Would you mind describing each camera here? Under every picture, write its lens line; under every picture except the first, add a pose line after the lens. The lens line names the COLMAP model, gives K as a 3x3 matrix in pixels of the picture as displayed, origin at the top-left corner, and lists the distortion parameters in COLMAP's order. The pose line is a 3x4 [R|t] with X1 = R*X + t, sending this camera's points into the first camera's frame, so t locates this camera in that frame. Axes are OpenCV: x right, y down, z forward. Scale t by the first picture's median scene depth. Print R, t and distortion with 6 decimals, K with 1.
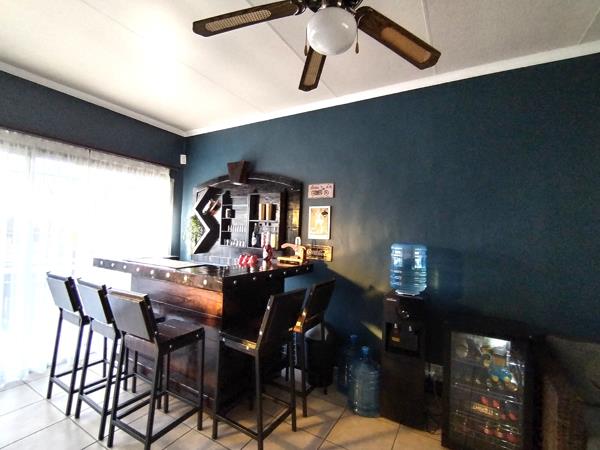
lens RADIAL K [[283.5, 0, 298.7], [0, 283.5, 224.1], [0, 0, 1]] dist [-0.000539, -0.007918]
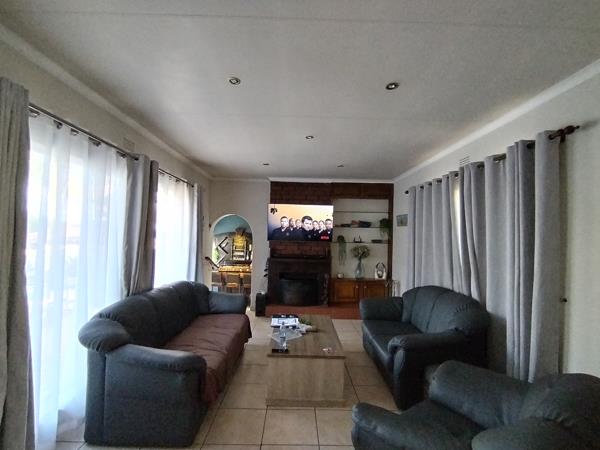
lens RADIAL K [[283.5, 0, 298.7], [0, 283.5, 224.1], [0, 0, 1]] dist [-0.000539, -0.007918]
pose [[0.856363, 0.003857, 0.516360, -1.281909], [-0.008192, 0.999948, 0.006117, -0.324168], [-0.516309, -0.009468, 0.856350, -1.810091]]
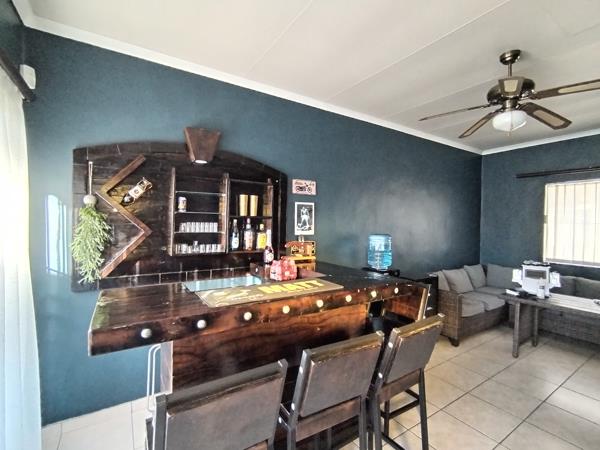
lens RADIAL K [[283.5, 0, 298.7], [0, 283.5, 224.1], [0, 0, 1]] dist [-0.000539, -0.007918]
pose [[0.446765, -0.039110, 0.893796, -0.834905], [-0.020887, 0.998316, 0.054124, -0.039467], [-0.894407, -0.042850, 0.445196, 0.553465]]
